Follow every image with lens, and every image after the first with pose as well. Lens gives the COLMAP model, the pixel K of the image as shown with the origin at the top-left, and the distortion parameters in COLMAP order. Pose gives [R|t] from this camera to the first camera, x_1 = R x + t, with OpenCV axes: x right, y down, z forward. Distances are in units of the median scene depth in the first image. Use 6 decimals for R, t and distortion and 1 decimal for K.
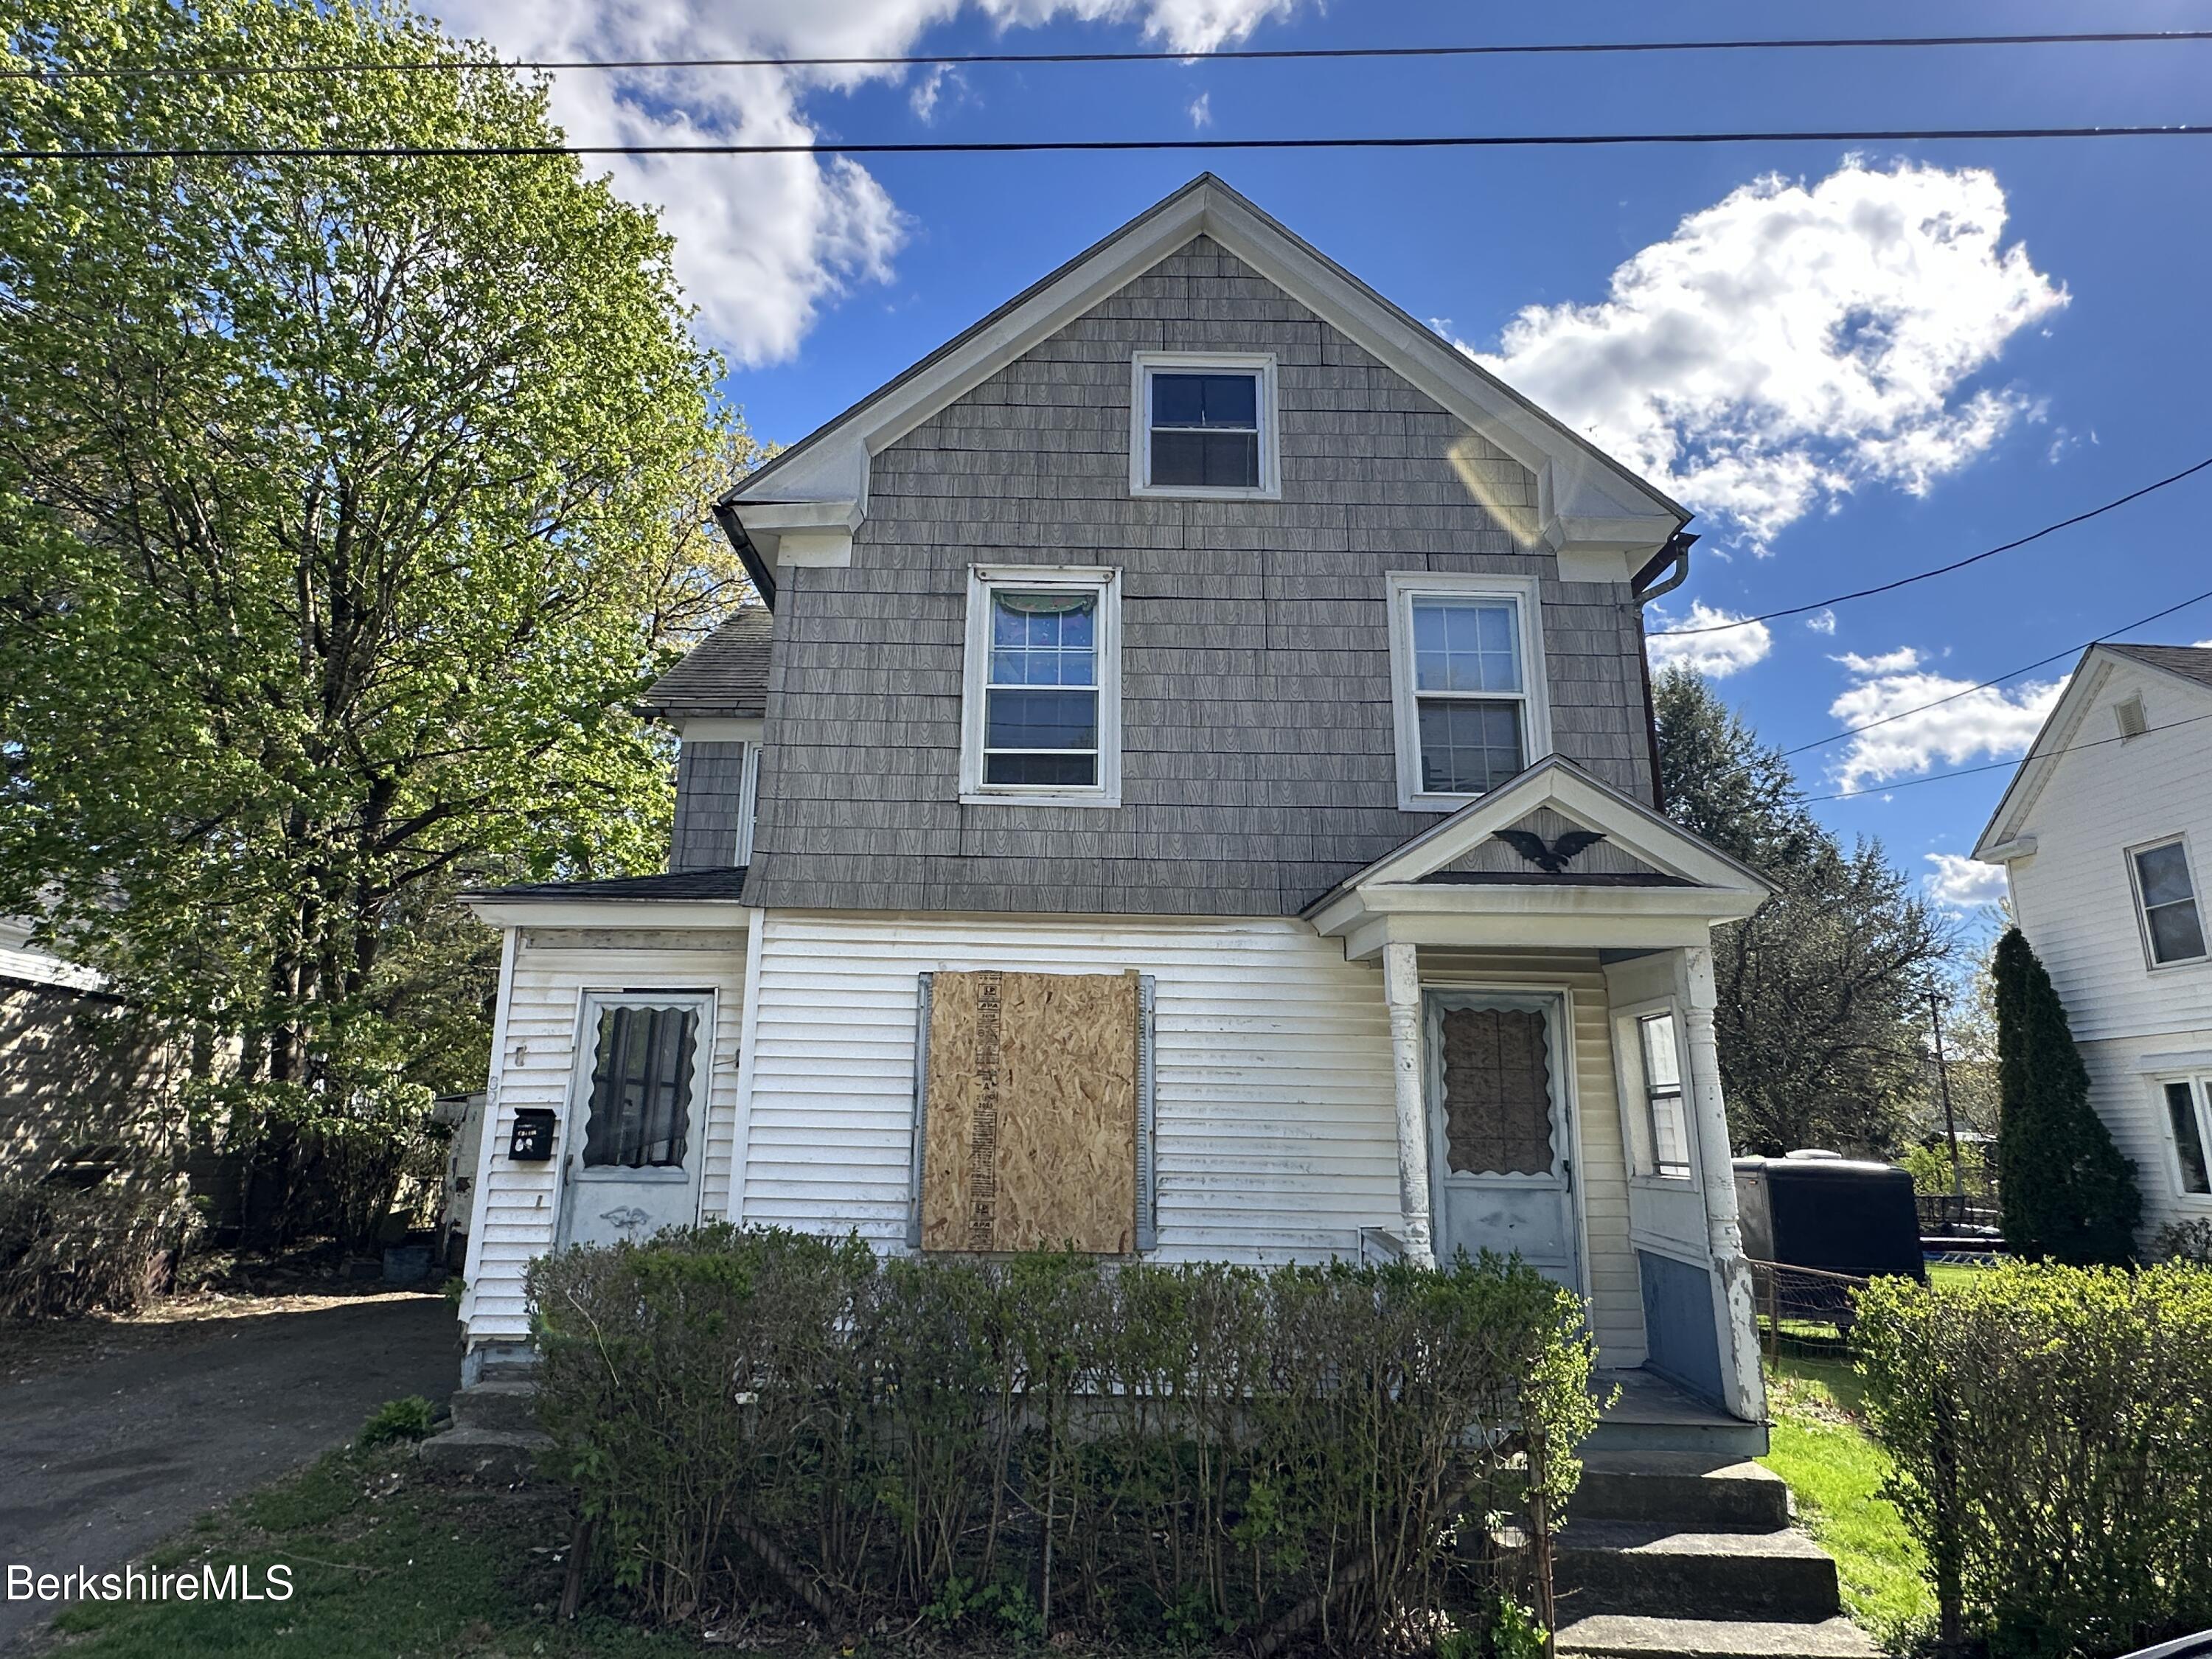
lens RADIAL K [[1222.6, 0, 1096.6], [0, 1222.6, 818.7], [0, 0, 1]] dist [-0.004438, -0.004293]
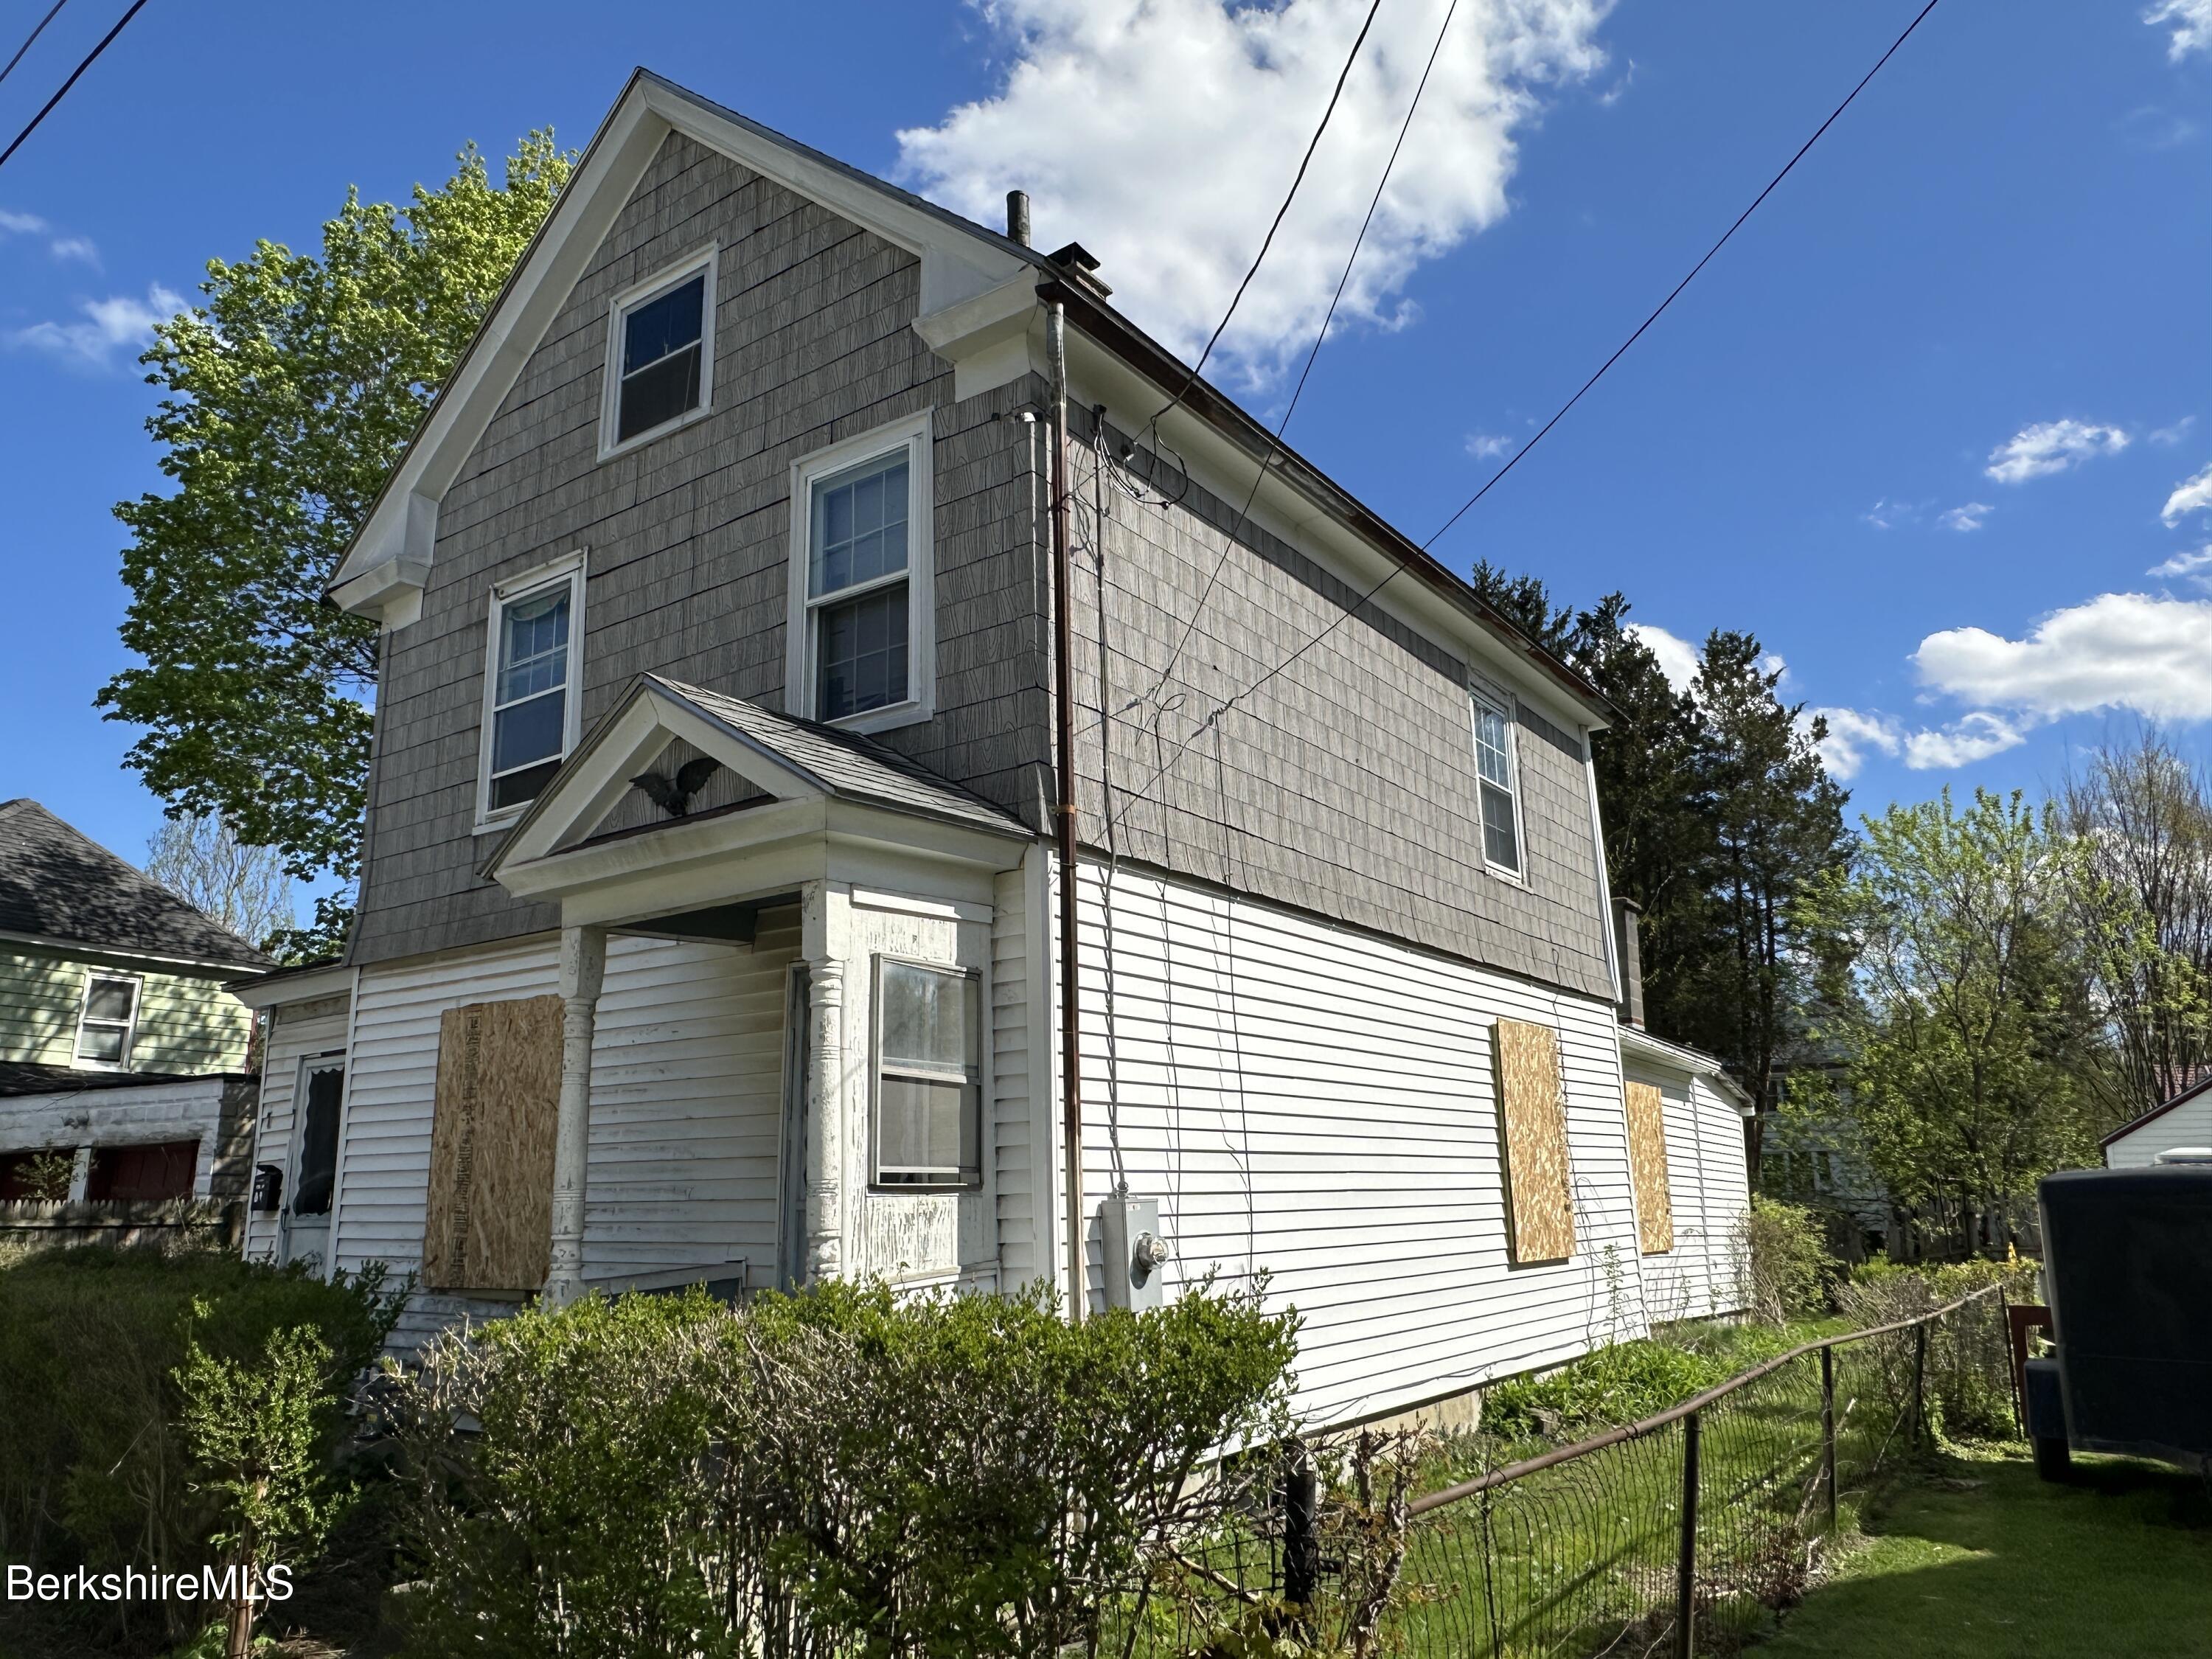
lens RADIAL K [[1546.0, 0, 1104.9], [0, 1546.0, 828.6], [0, 0, 1]] dist [0.051423, -0.080076]
pose [[0.800059, -0.167716, -0.576001, 0.980189], [0.175540, 0.983552, -0.042560, 0.120143], [0.573665, -0.067061, 0.816340, 0.268405]]
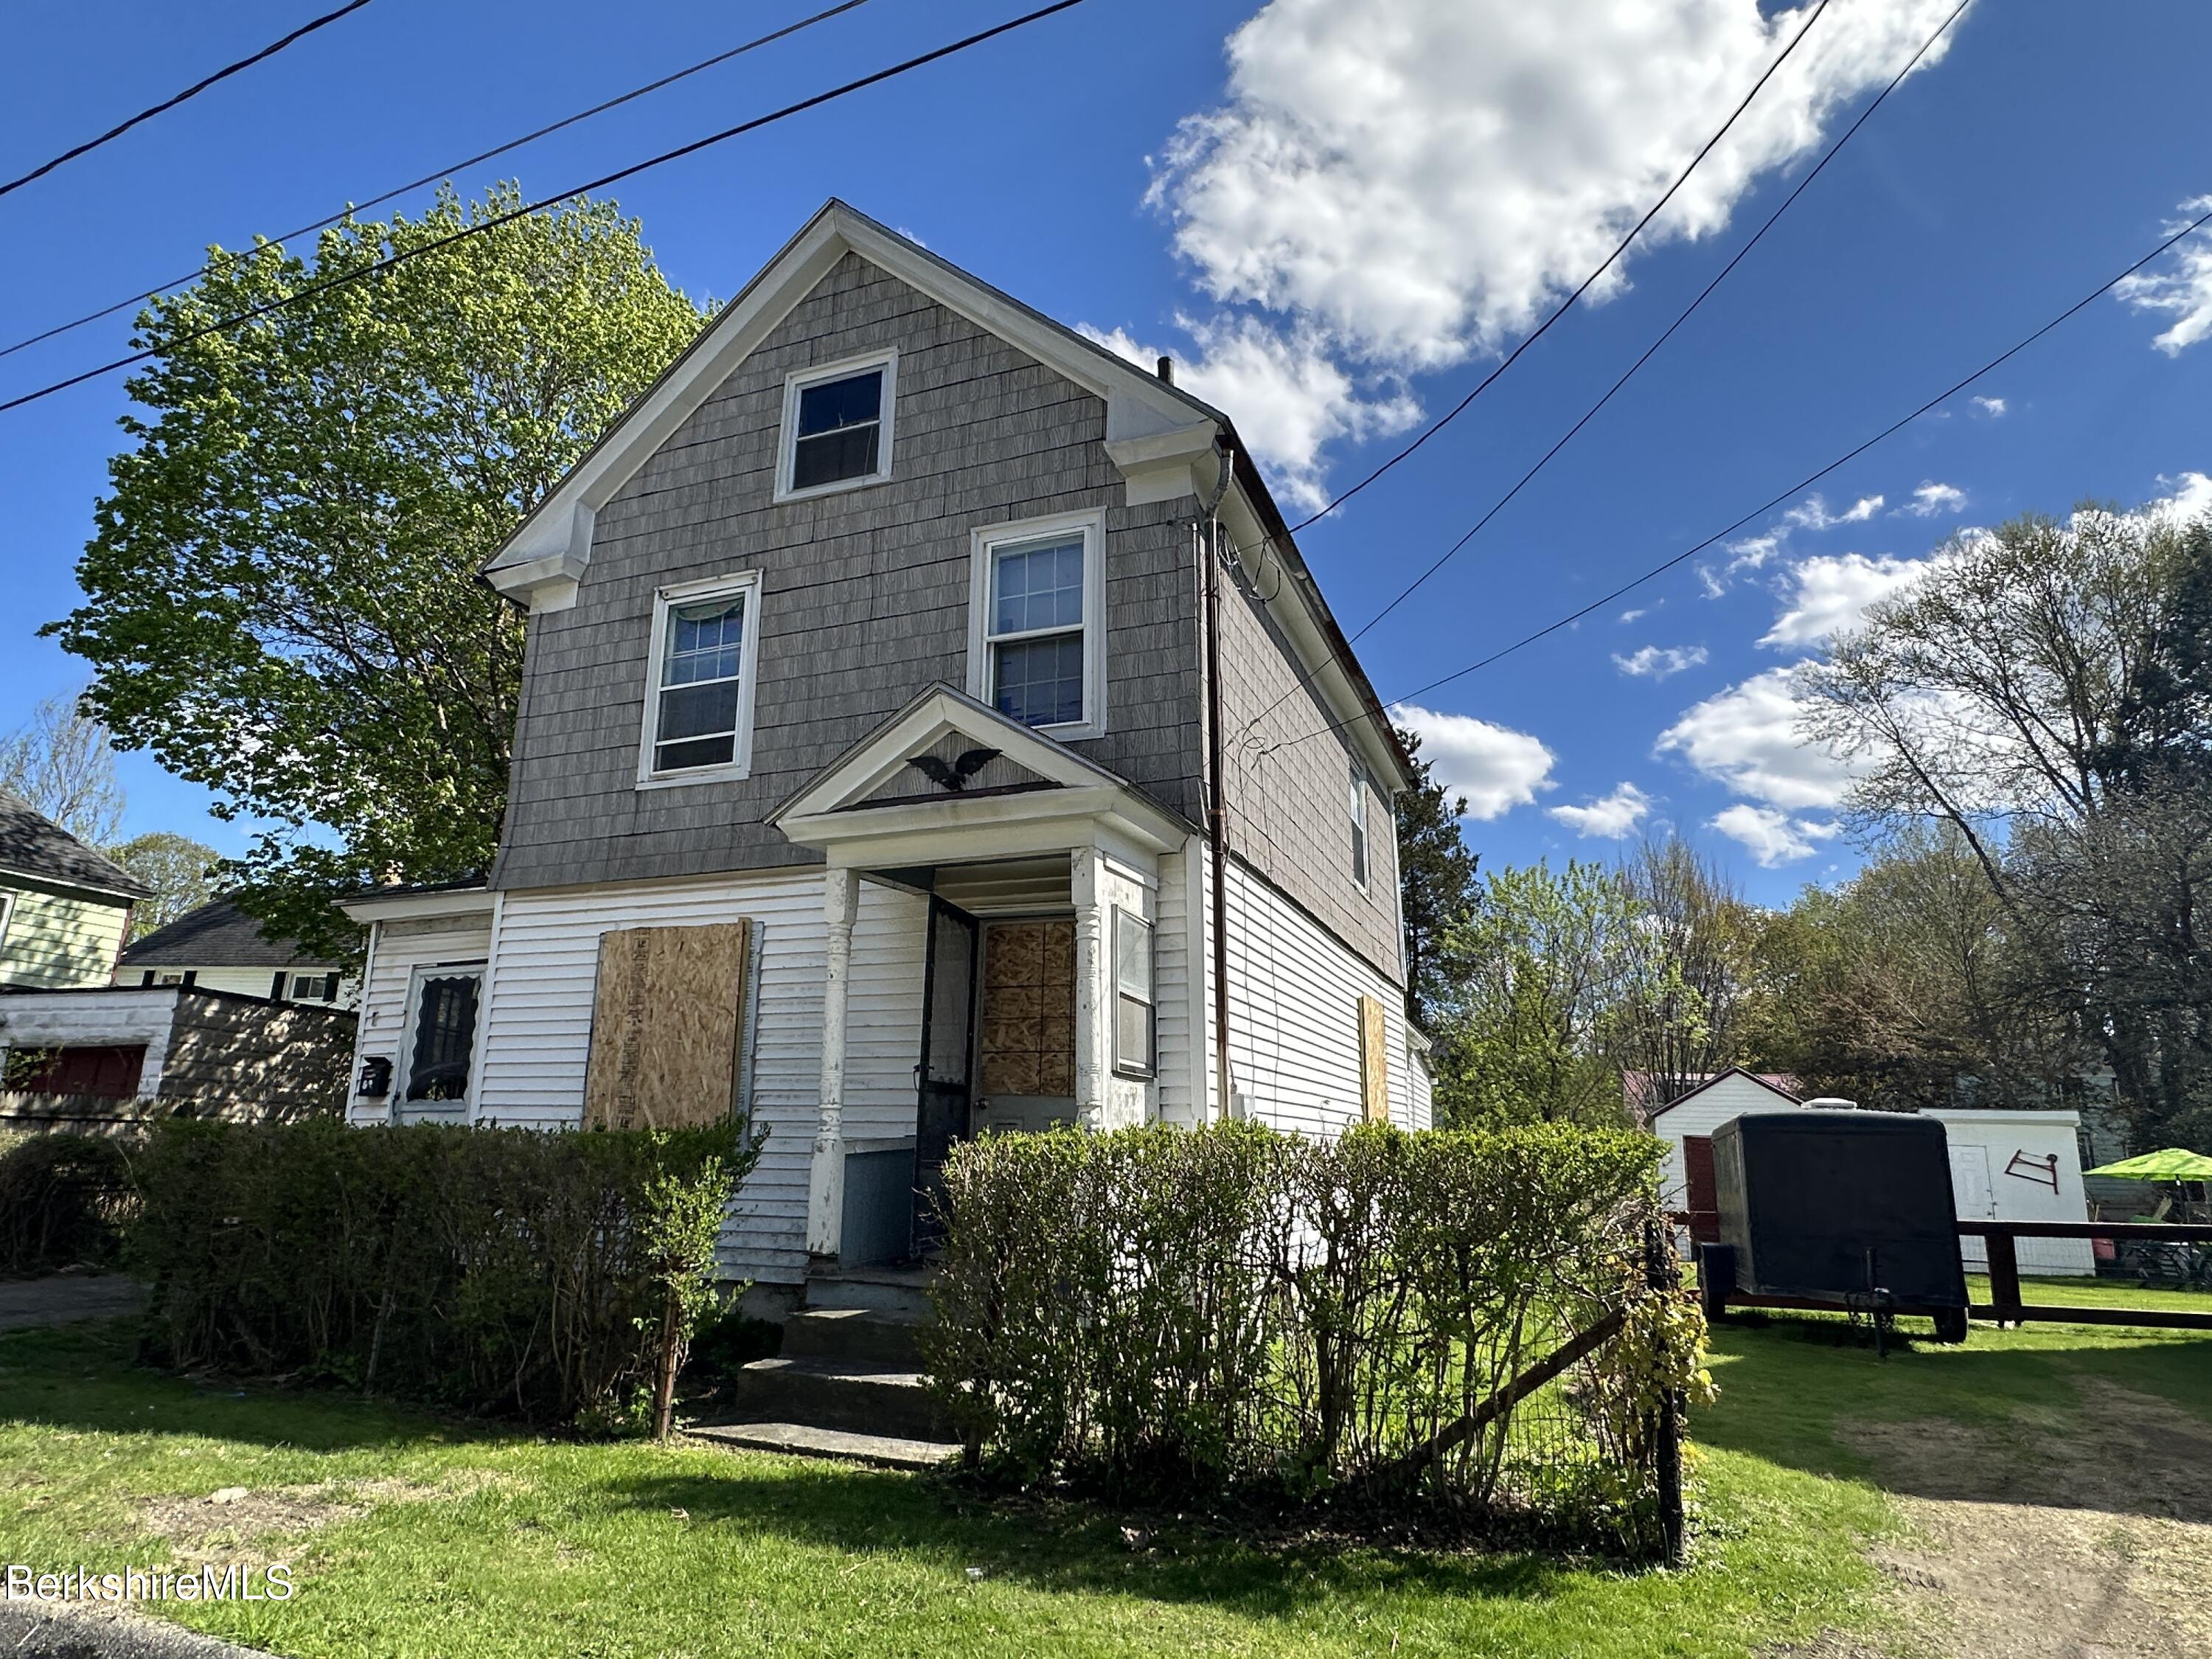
lens RADIAL K [[1291.8, 0, 1114.6], [0, 1291.8, 831.4], [0, 0, 1]] dist [0.008773, -0.011528]
pose [[0.926105, -0.098868, -0.364082, 0.751292], [0.096931, 0.995010, -0.023638, 0.099112], [0.364602, -0.013399, 0.931067, -0.000577]]
